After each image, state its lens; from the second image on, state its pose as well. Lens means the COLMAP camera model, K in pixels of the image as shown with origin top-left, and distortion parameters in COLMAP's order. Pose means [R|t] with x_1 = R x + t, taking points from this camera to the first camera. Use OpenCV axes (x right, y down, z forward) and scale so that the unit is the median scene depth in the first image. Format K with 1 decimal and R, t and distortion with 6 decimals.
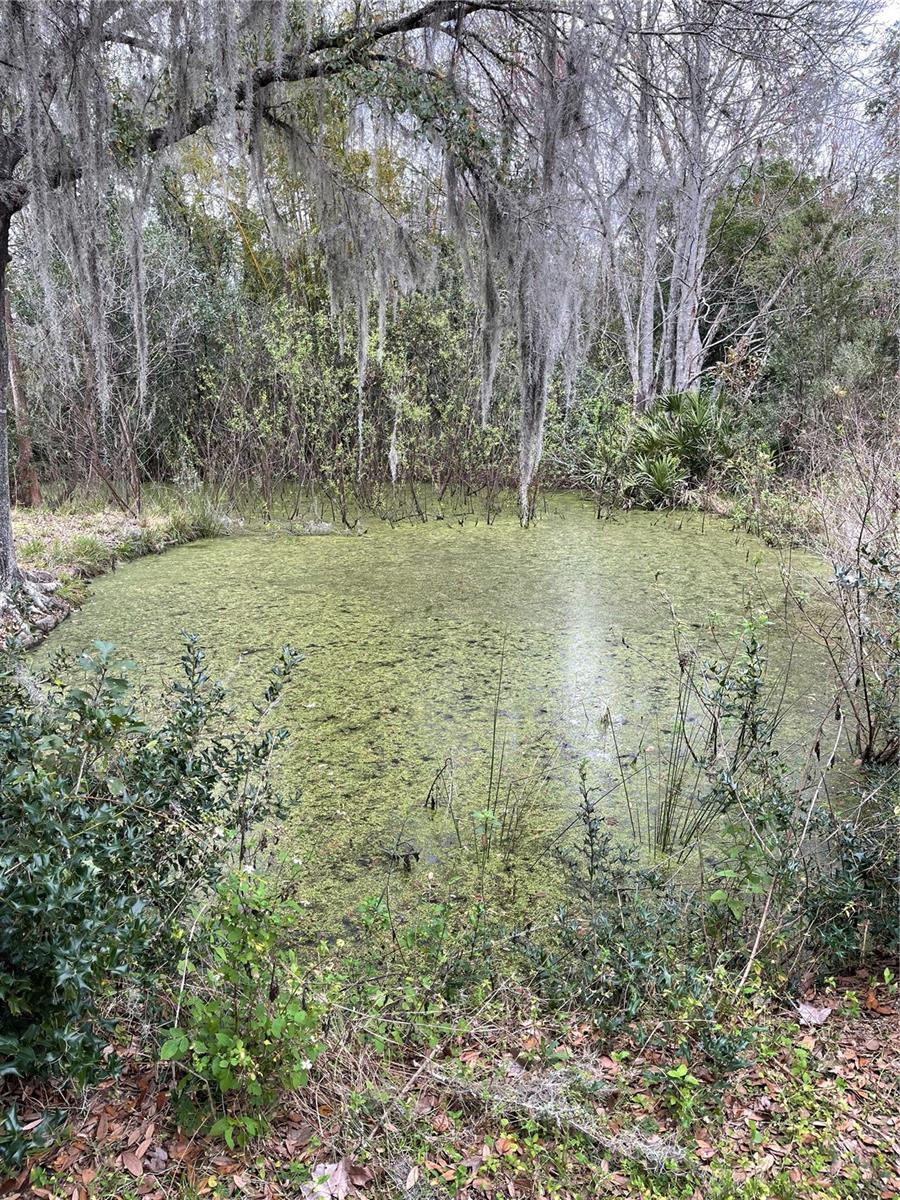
lens RADIAL K [[928.5, 0, 447.8], [0, 928.5, 623.5], [0, 0, 1]] dist [0.075115, -0.101284]
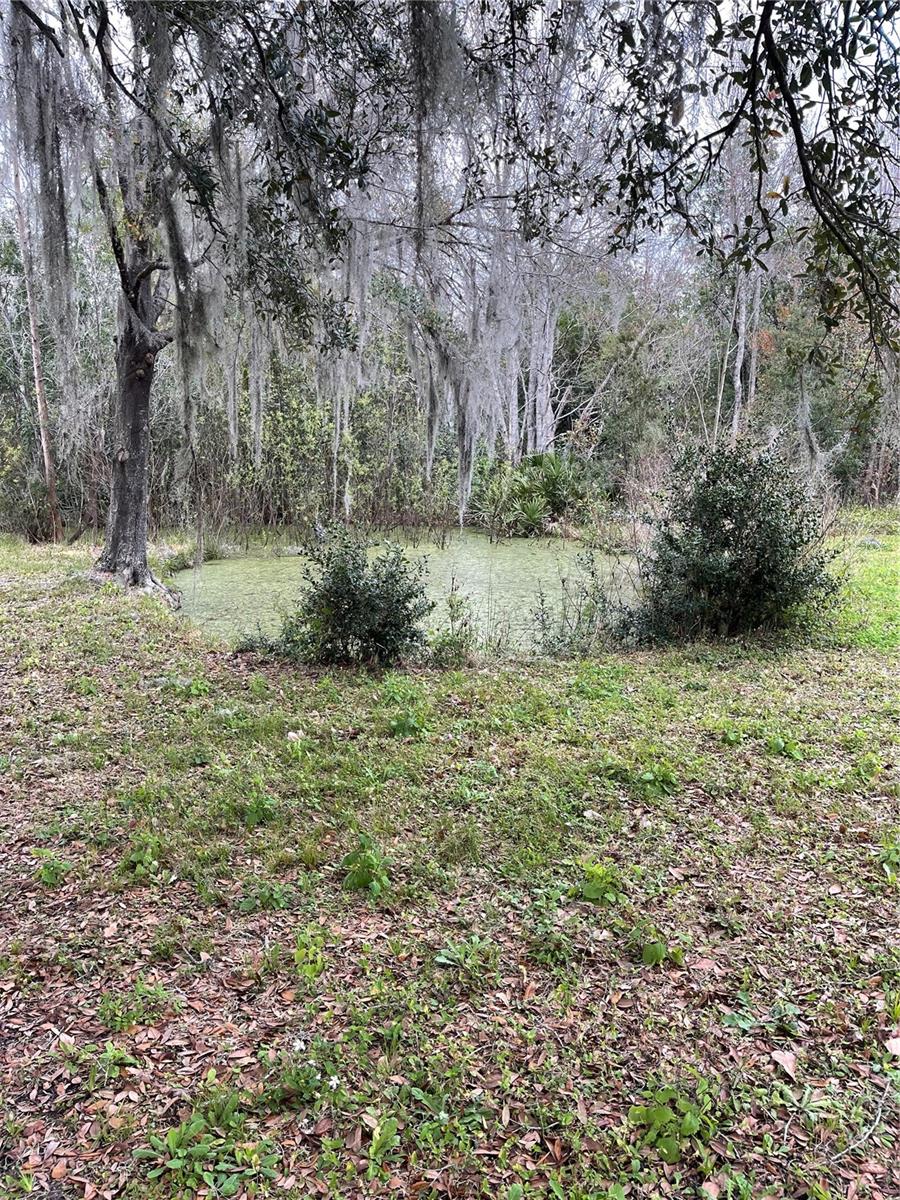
lens RADIAL K [[928.5, 0, 447.8], [0, 928.5, 623.5], [0, 0, 1]] dist [0.075115, -0.101284]
pose [[0.988776, -0.031982, 0.145939, -0.096000], [0.040407, 0.997661, -0.055138, 0.072299], [-0.143835, 0.060416, 0.987756, -0.315116]]
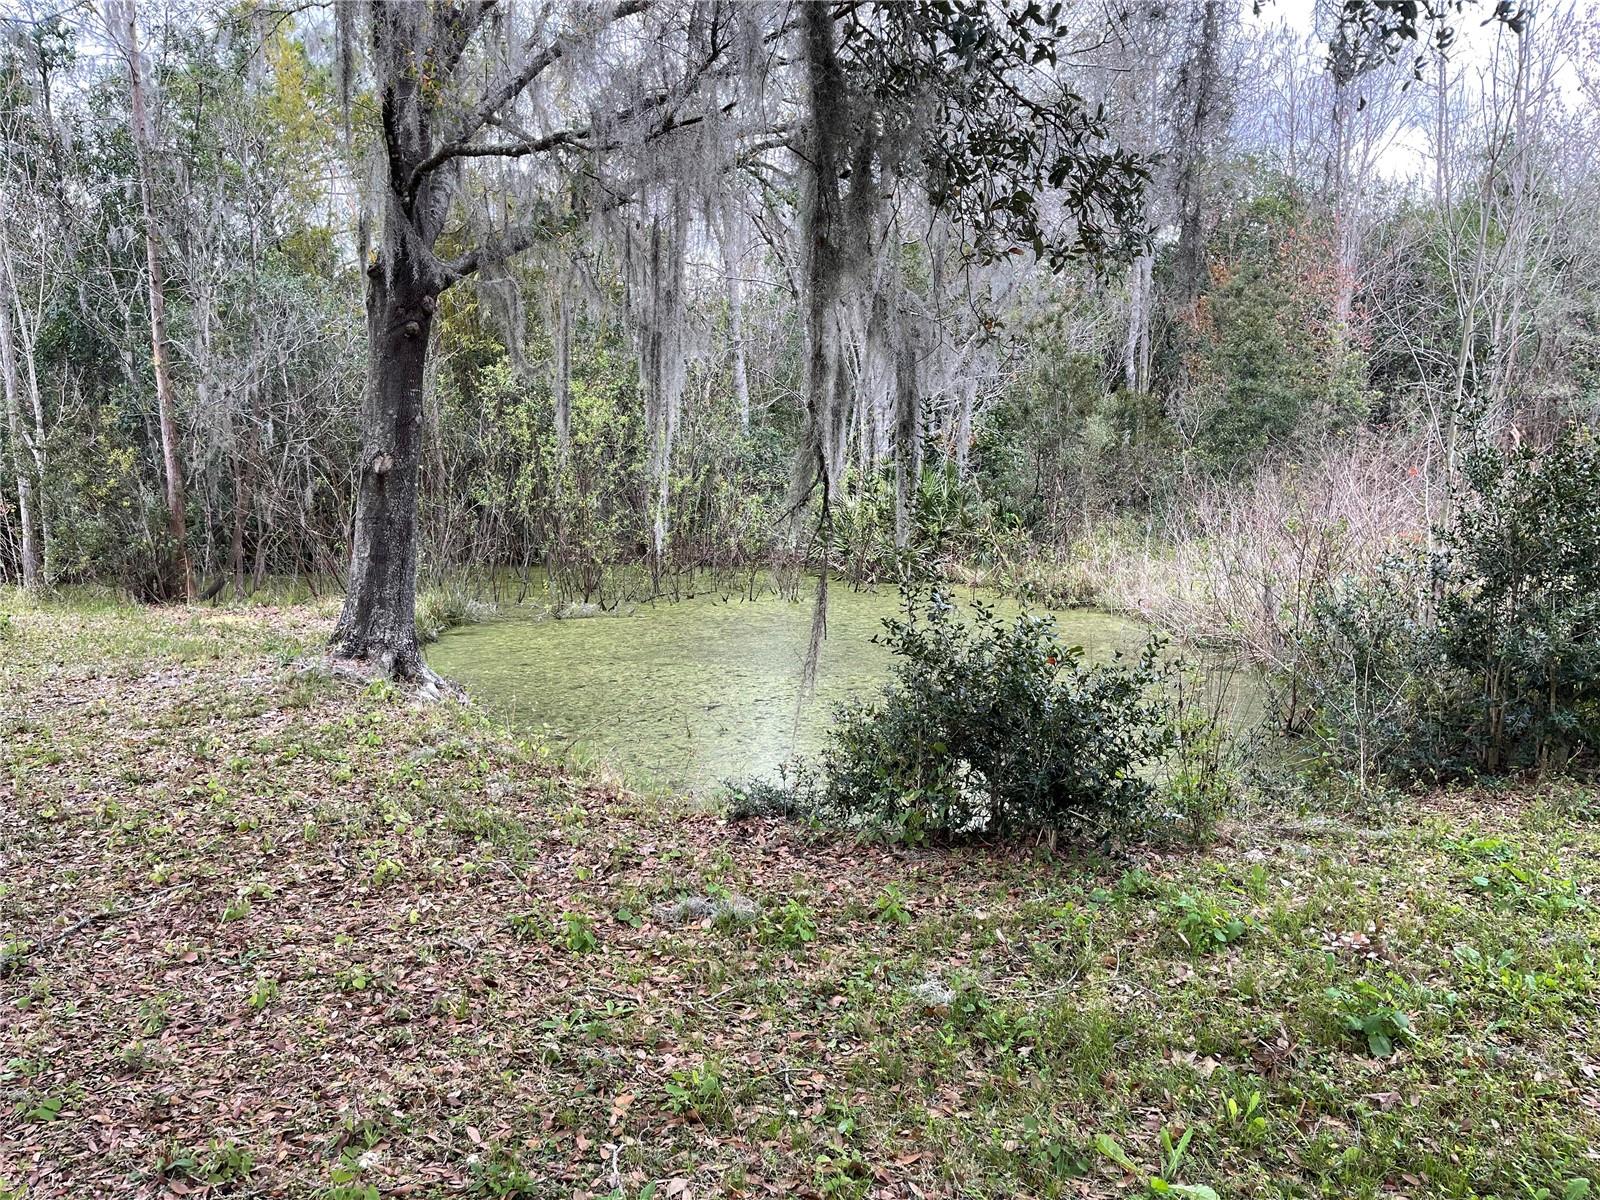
lens RADIAL K [[1238.0, 0, 802.4], [0, 1238.0, 612.6], [0, 0, 1]] dist [0.075115, -0.101284]
pose [[0.957662, -0.037482, 0.285445, -0.222620], [0.070826, 0.991690, -0.107398, 0.034505], [-0.279048, 0.123068, 0.952358, -0.156721]]
